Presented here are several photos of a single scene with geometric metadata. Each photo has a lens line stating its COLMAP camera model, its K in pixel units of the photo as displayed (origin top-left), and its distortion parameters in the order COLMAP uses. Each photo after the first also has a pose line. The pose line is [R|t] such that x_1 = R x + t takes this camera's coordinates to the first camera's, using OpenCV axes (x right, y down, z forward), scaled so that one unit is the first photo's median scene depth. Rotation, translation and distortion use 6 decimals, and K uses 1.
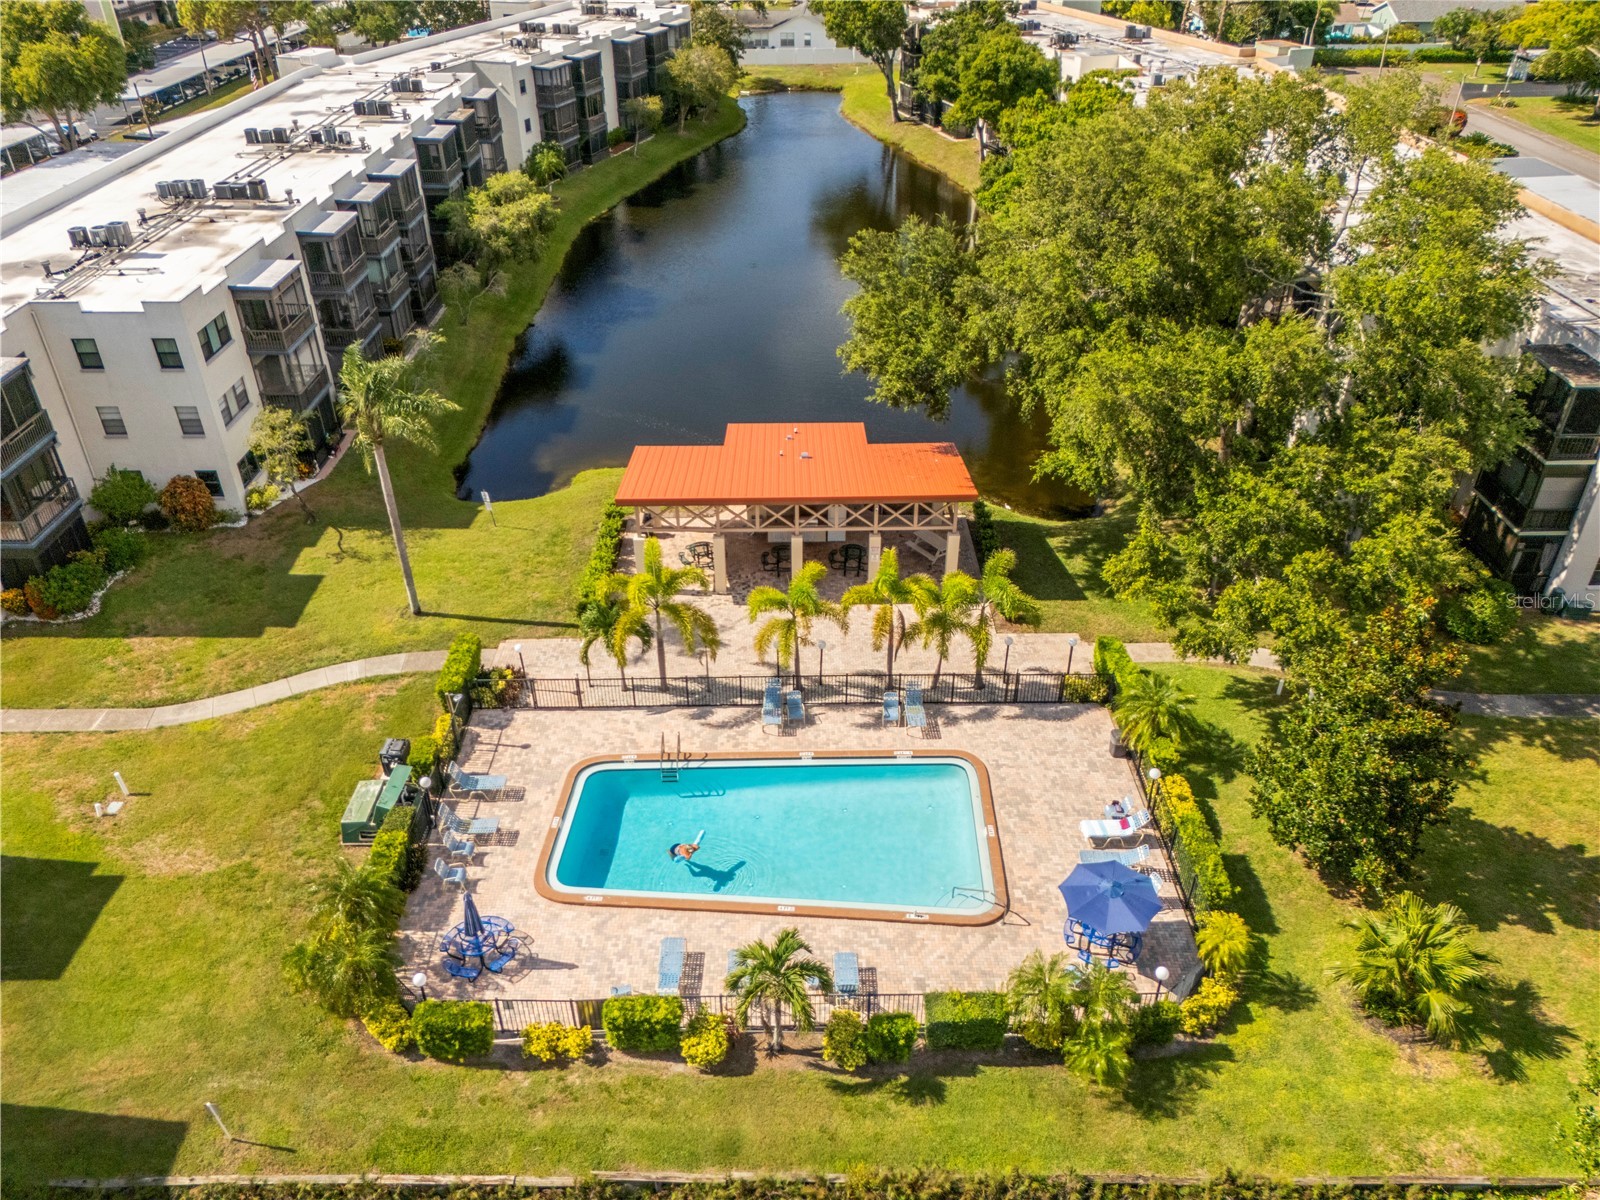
lens RADIAL K [[1169.6, 0, 799.4], [0, 1169.6, 605.6], [0, 0, 1]] dist [0.077850, -0.068709]
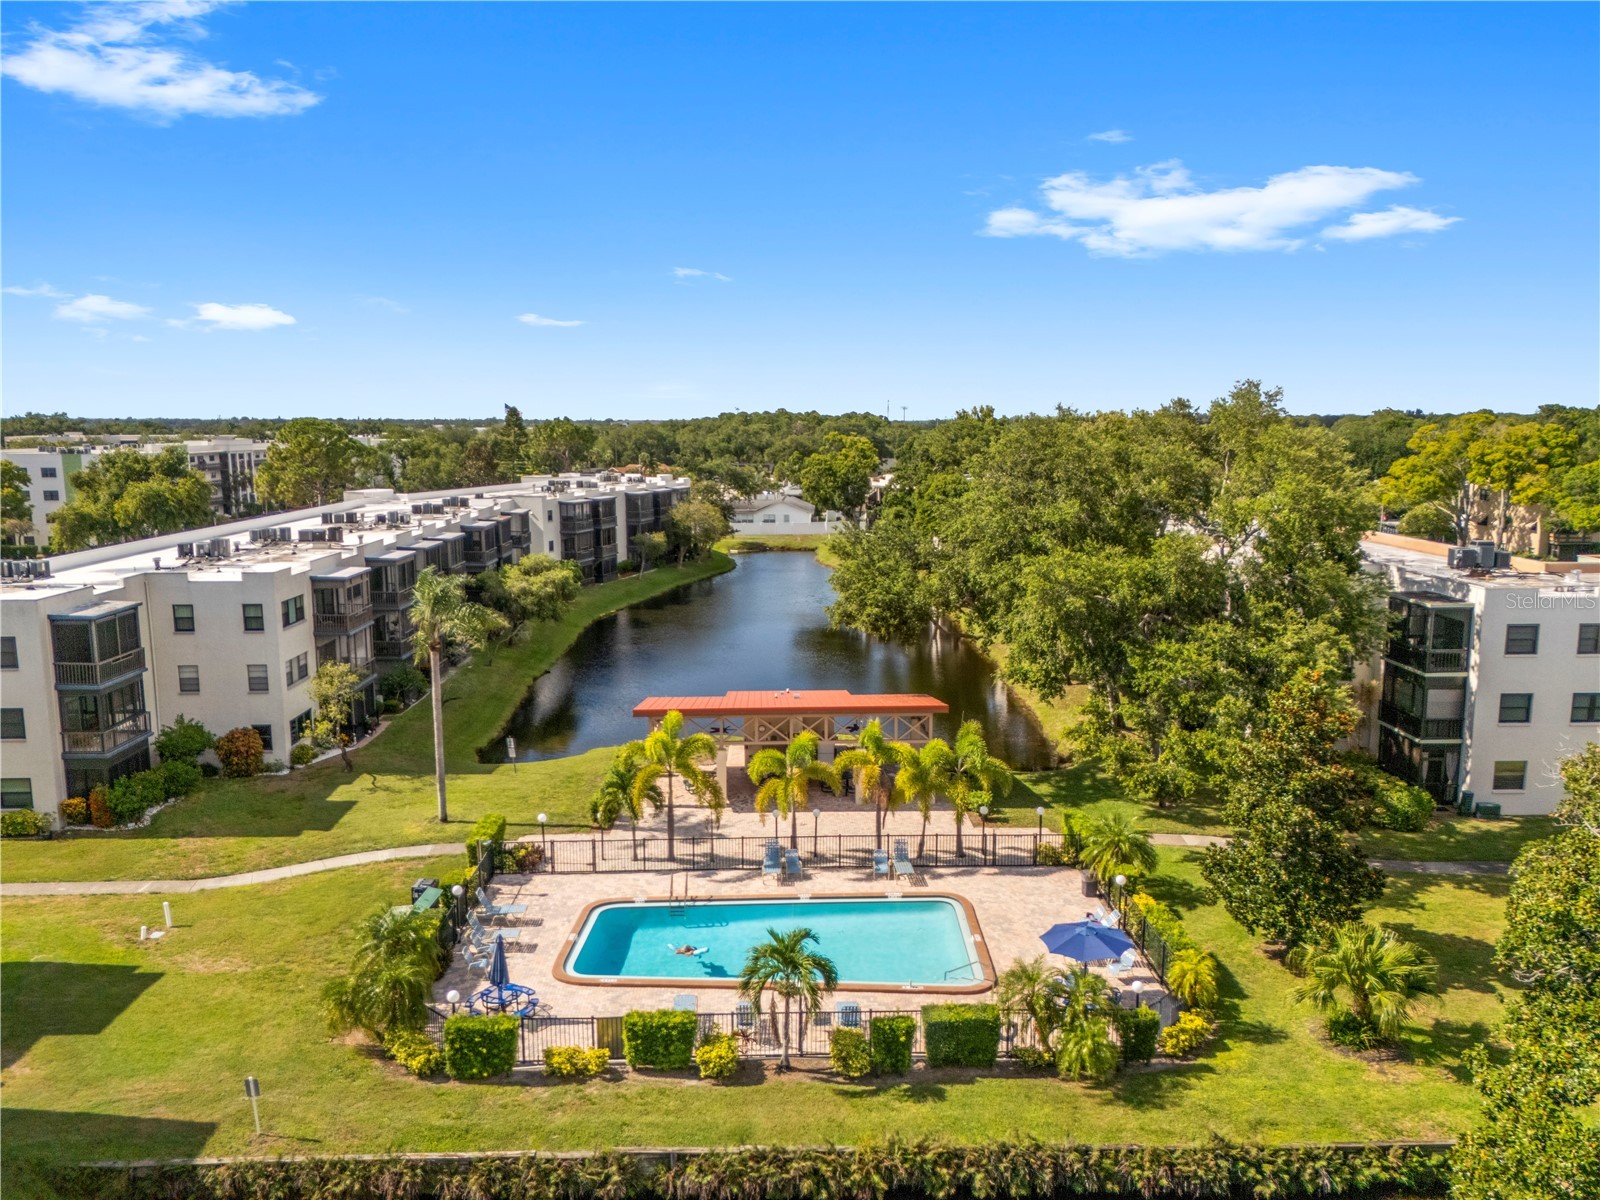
lens RADIAL K [[1169.6, 0, 799.4], [0, 1169.6, 605.6], [0, 0, 1]] dist [0.077850, -0.068709]
pose [[0.999776, 0.000203, 0.021166, -0.021308], [0.008497, 0.911996, -0.410111, 0.323163], [-0.019387, 0.410199, 0.911790, -0.098841]]
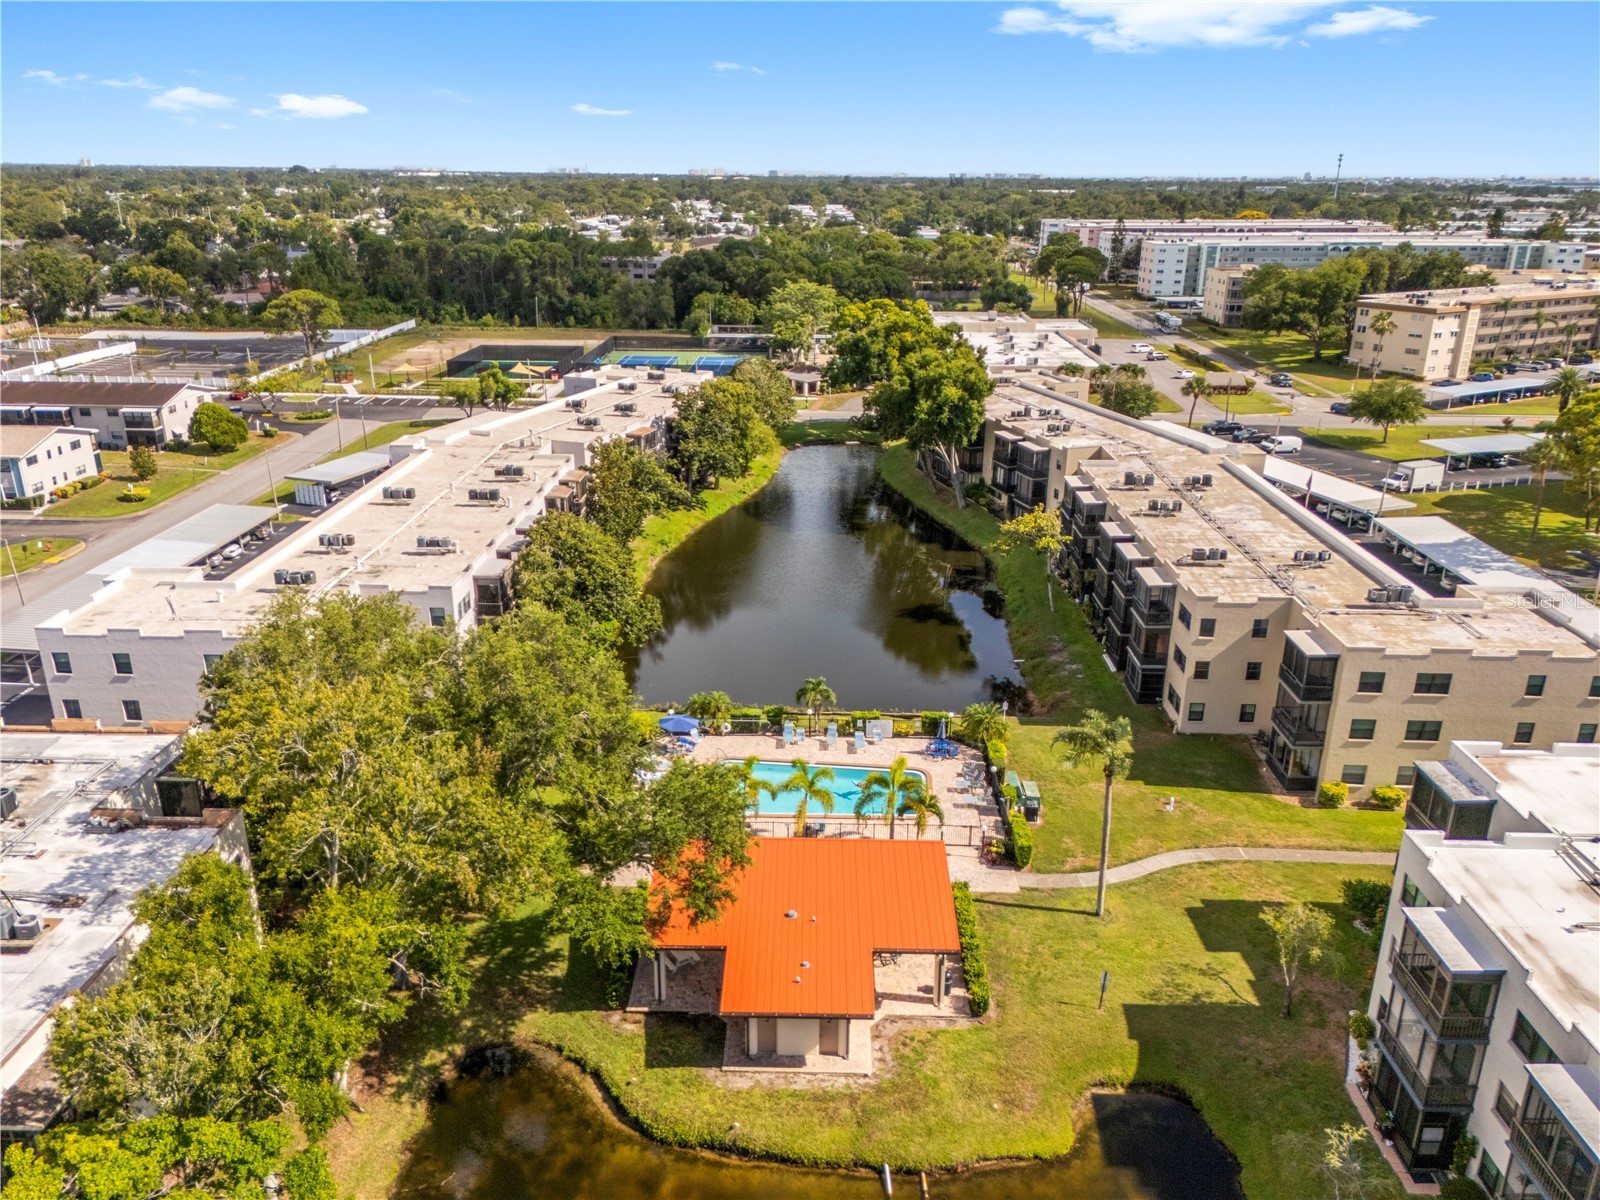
lens RADIAL K [[1169.6, 0, 799.4], [0, 1169.6, 605.6], [0, 0, 1]] dist [0.077850, -0.068709]
pose [[-0.999501, -0.011733, 0.029328, -0.036013], [0.016709, 0.591553, 0.806093, -1.453275], [-0.026807, 0.806181, -0.591062, 1.758943]]
